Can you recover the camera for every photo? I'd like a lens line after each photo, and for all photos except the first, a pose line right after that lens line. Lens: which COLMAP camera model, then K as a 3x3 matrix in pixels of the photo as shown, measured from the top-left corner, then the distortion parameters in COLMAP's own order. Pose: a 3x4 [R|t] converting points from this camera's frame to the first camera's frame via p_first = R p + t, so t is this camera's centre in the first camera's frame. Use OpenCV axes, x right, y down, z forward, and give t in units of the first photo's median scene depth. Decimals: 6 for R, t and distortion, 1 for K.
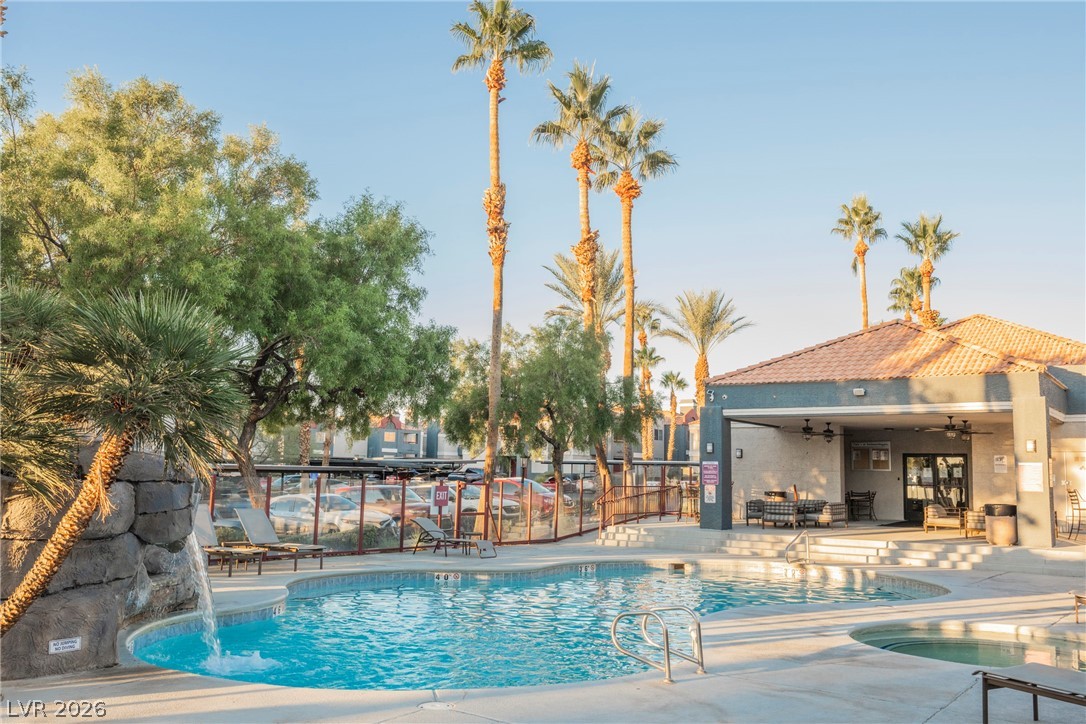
lens RADIAL K [[957.3, 0, 548.5], [0, 957.3, 363.6], [0, 0, 1]] dist [-0.003893, 0.000905]
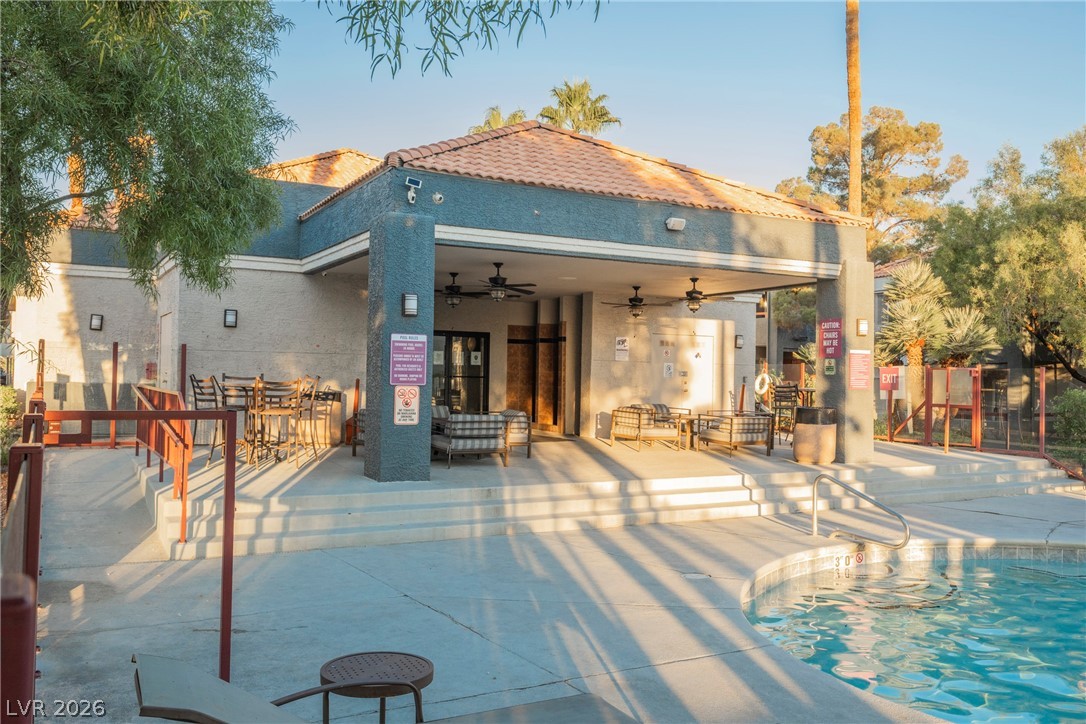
lens RADIAL K [[930.5, 0, 543.0], [0, 930.5, 362.0], [0, 0, 1]] dist [-0.002746, 0.001790]
pose [[0.419137, -0.002349, 0.907920, -0.221889], [-0.116474, 0.991595, 0.056335, 0.089843], [-0.900421, -0.129361, 0.415341, 0.820577]]
